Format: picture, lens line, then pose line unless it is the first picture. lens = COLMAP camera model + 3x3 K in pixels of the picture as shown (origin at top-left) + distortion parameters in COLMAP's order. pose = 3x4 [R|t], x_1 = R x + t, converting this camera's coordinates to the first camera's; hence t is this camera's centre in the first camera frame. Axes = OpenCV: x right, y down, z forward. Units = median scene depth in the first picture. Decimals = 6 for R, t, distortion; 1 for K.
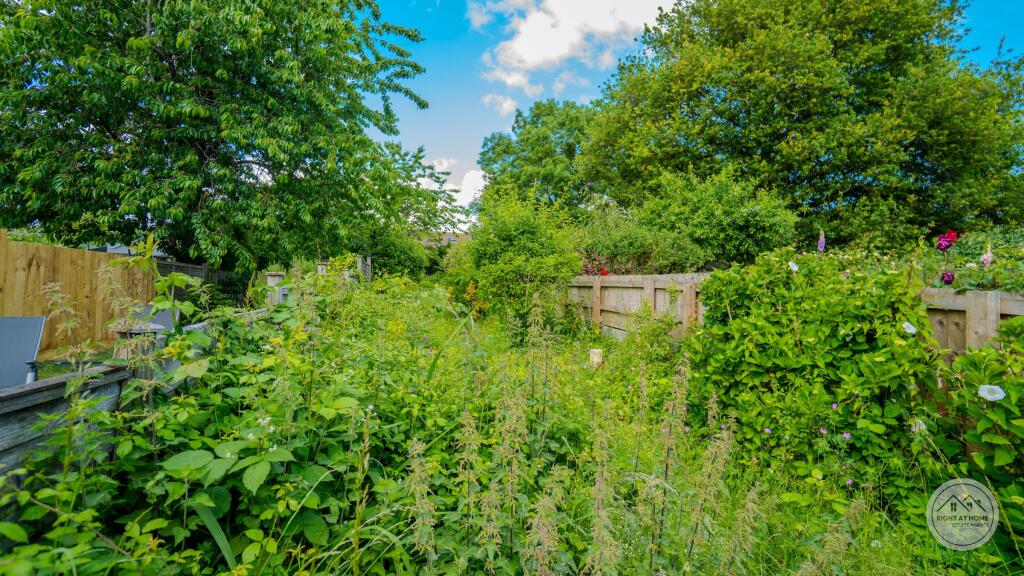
lens RADIAL K [[451.2, 0, 505.8], [0, 451.2, 281.0], [0, 0, 1]] dist [-0.058320, 0.019982]
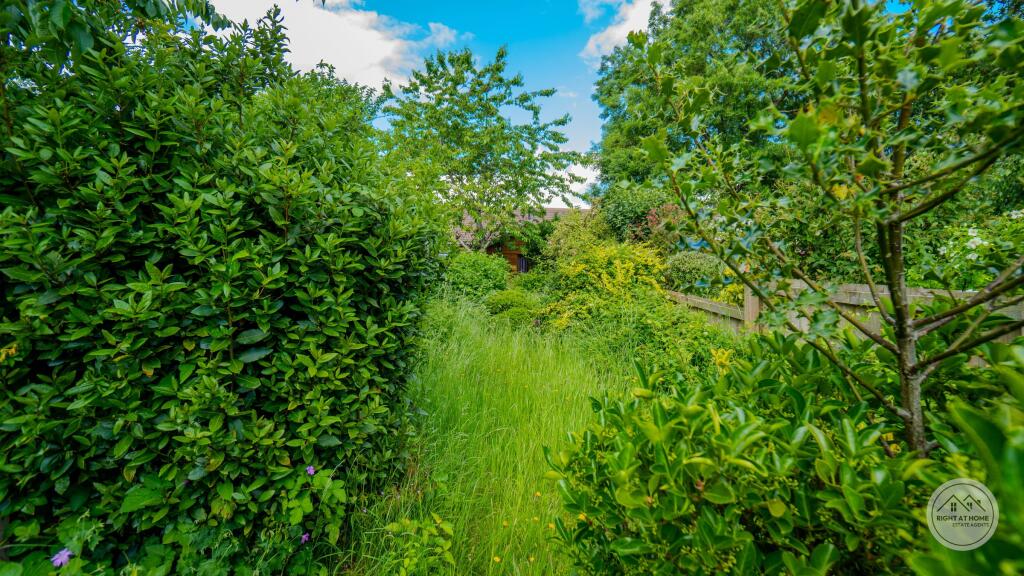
lens RADIAL K [[451.2, 0, 505.8], [0, 451.2, 281.0], [0, 0, 1]] dist [-0.058320, 0.019982]
pose [[0.970942, -0.034384, -0.236831, -0.050060], [0.041988, 0.998749, 0.027140, -0.014358], [0.235602, -0.036295, 0.971172, 0.377373]]
